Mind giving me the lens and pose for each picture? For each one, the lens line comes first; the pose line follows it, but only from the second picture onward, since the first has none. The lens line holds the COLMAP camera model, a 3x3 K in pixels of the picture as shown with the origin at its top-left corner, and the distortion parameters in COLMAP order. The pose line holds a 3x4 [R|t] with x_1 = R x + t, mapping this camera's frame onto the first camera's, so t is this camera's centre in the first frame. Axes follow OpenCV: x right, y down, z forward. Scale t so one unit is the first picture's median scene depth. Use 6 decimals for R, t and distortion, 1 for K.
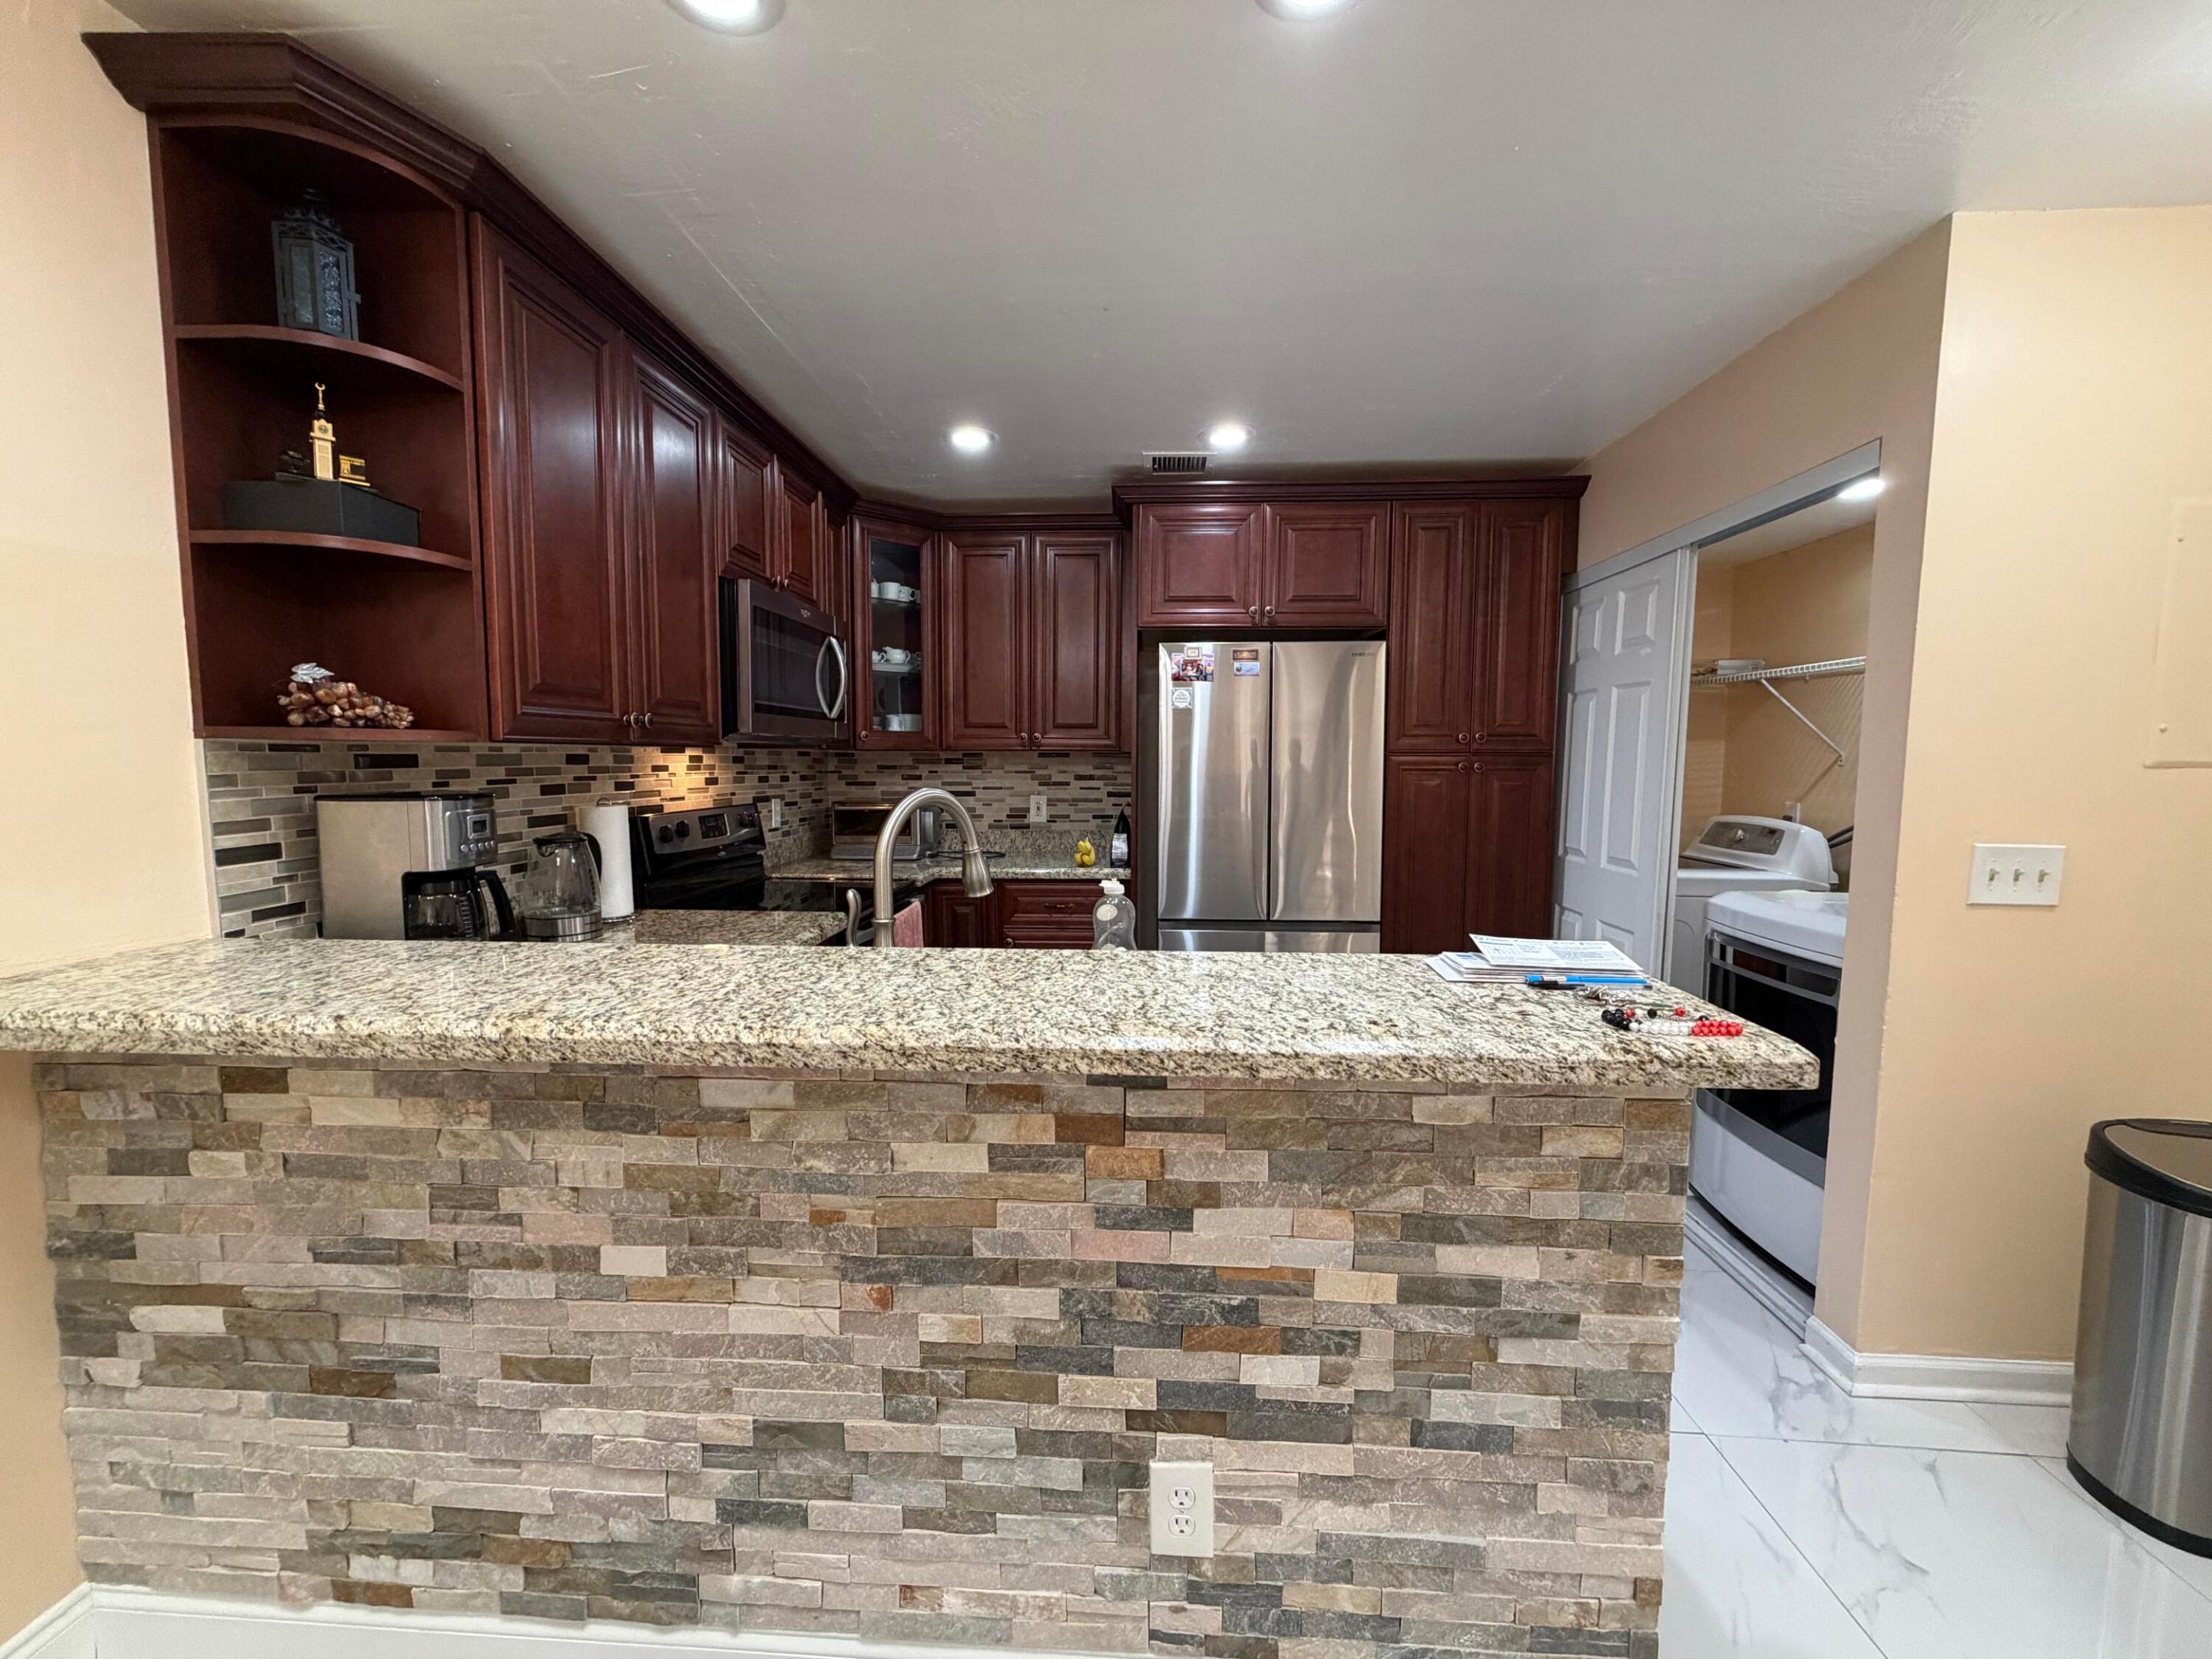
lens RADIAL K [[884.2, 0, 1095.1], [0, 884.2, 830.3], [0, 0, 1]] dist [0.001384, -0.000180]
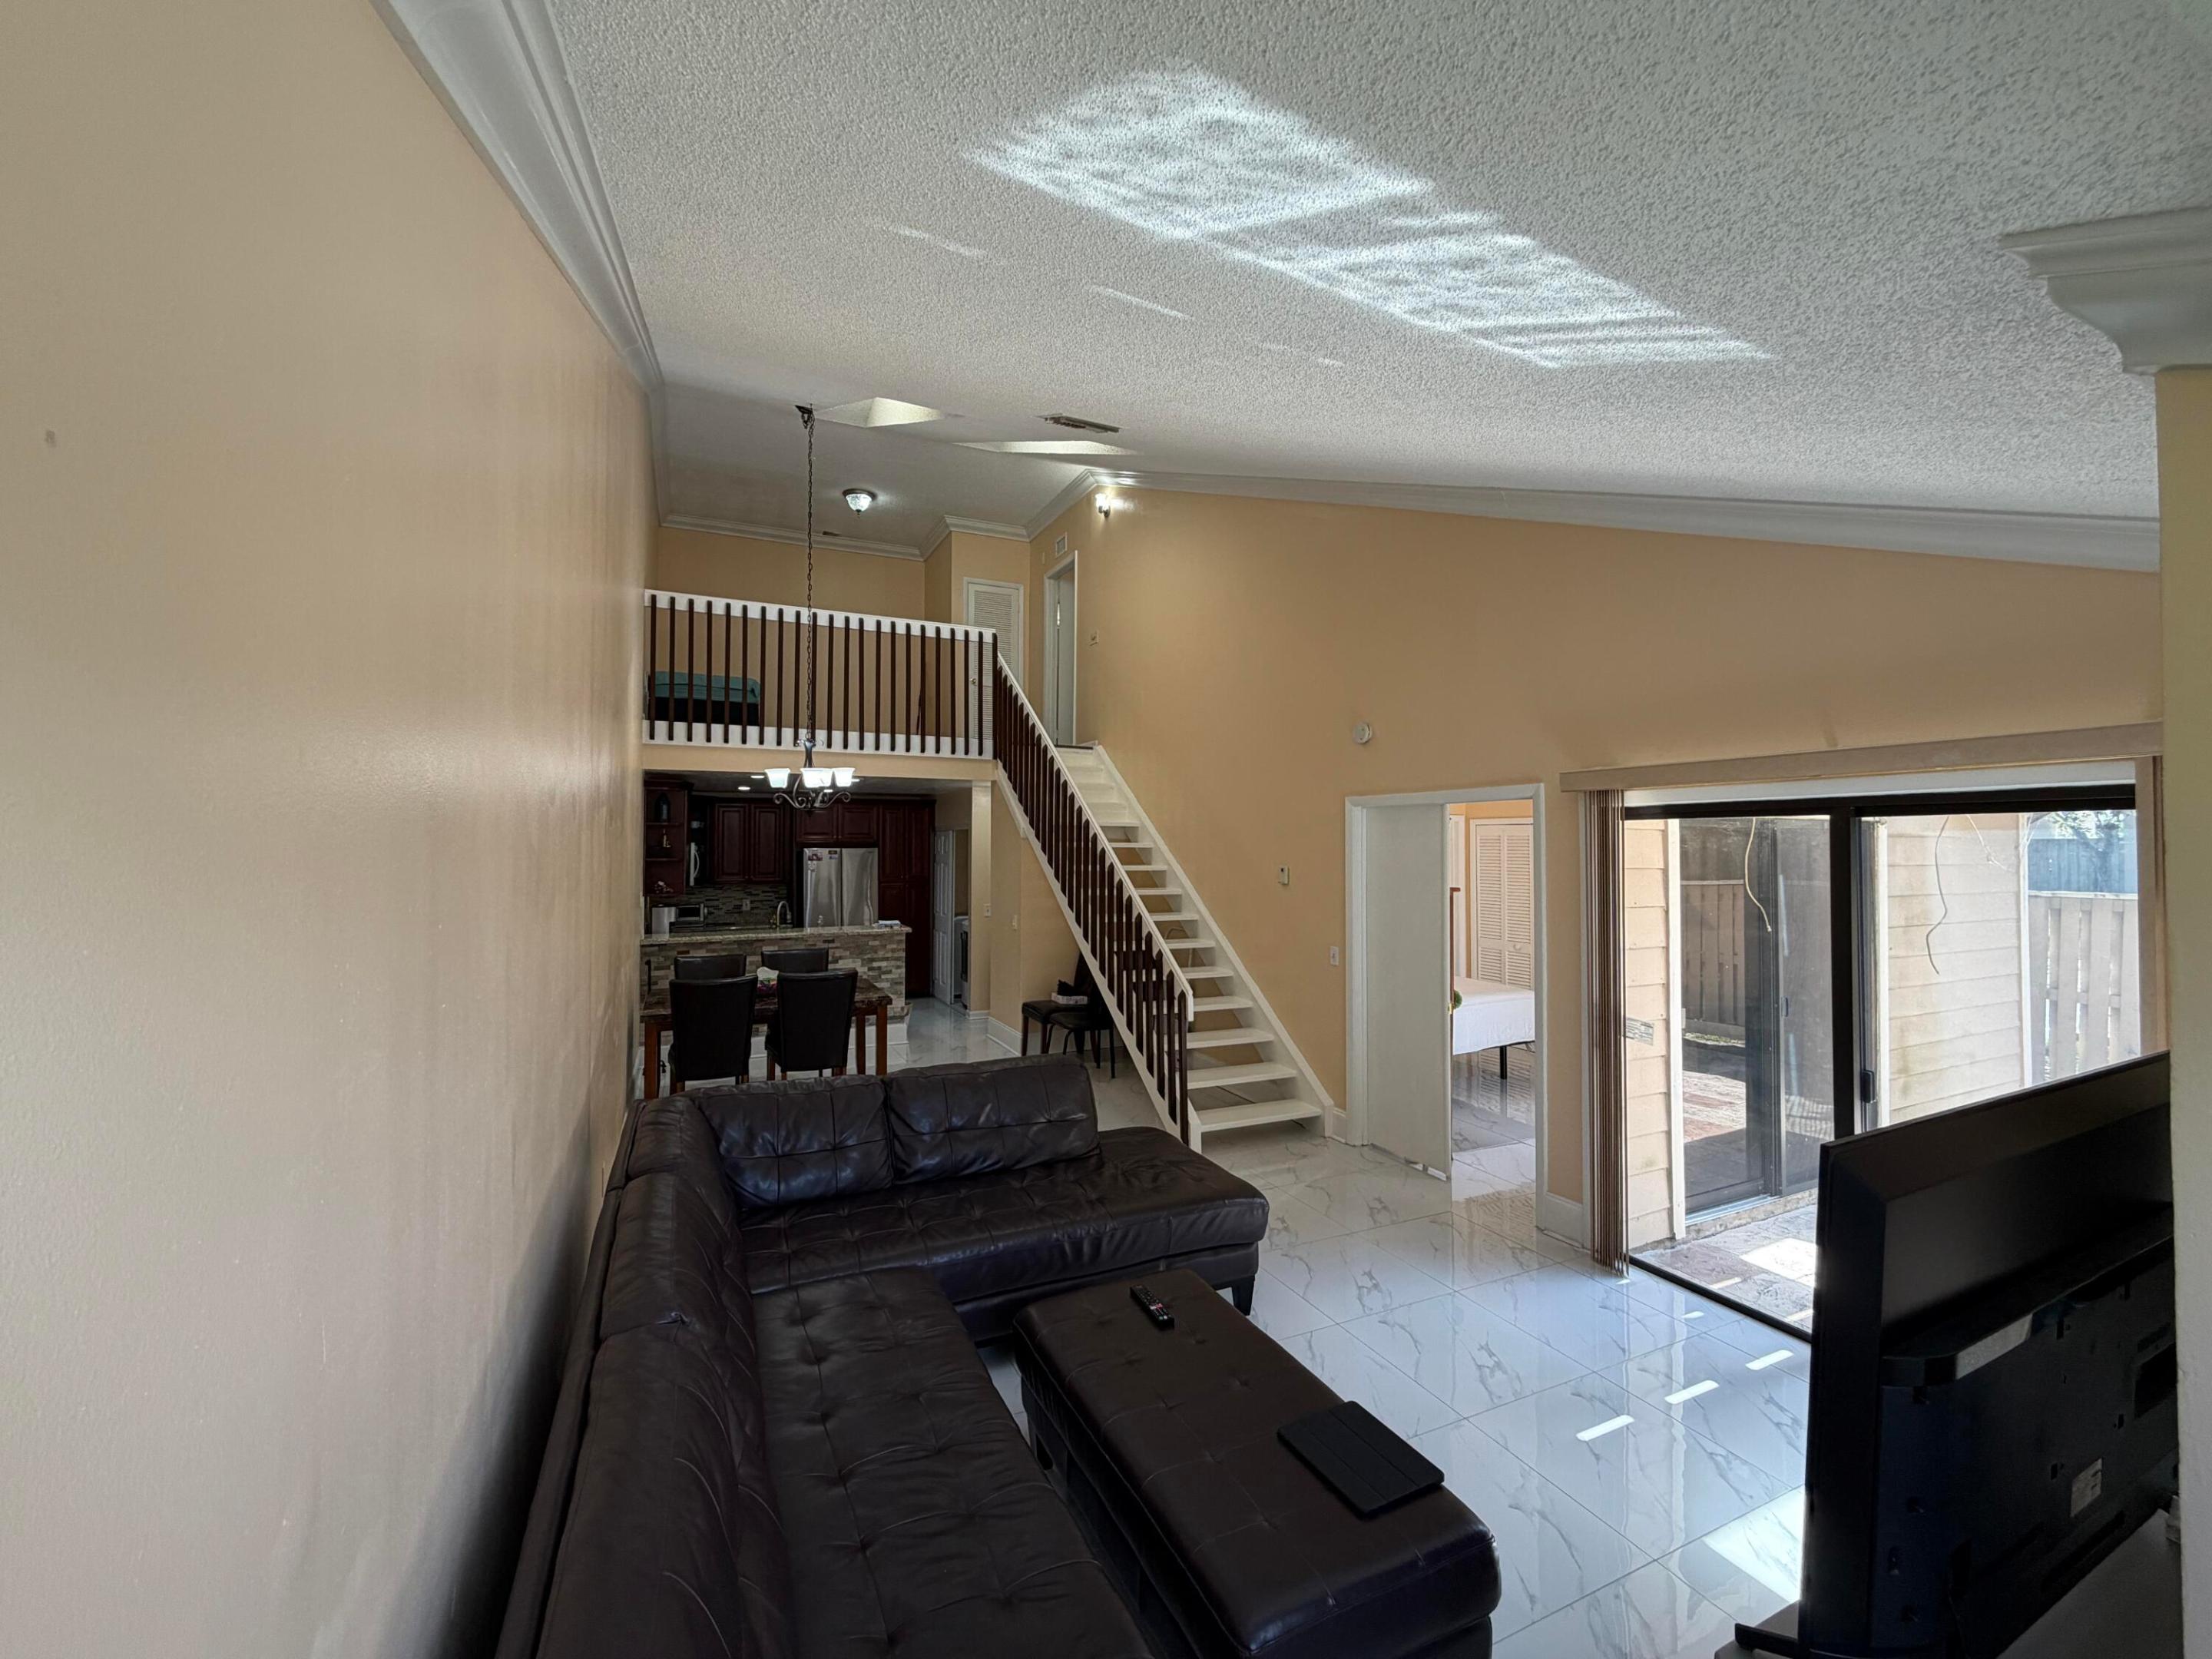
lens RADIAL K [[884.2, 0, 1092.6], [0, 884.2, 825.7], [0, 0, 1]] dist [0.001384, -0.000180]
pose [[0.877869, 0.006813, 0.478852, -1.200279], [0.042671, 0.994809, -0.092382, 0.080473], [-0.476996, 0.101532, 0.873021, -5.010174]]
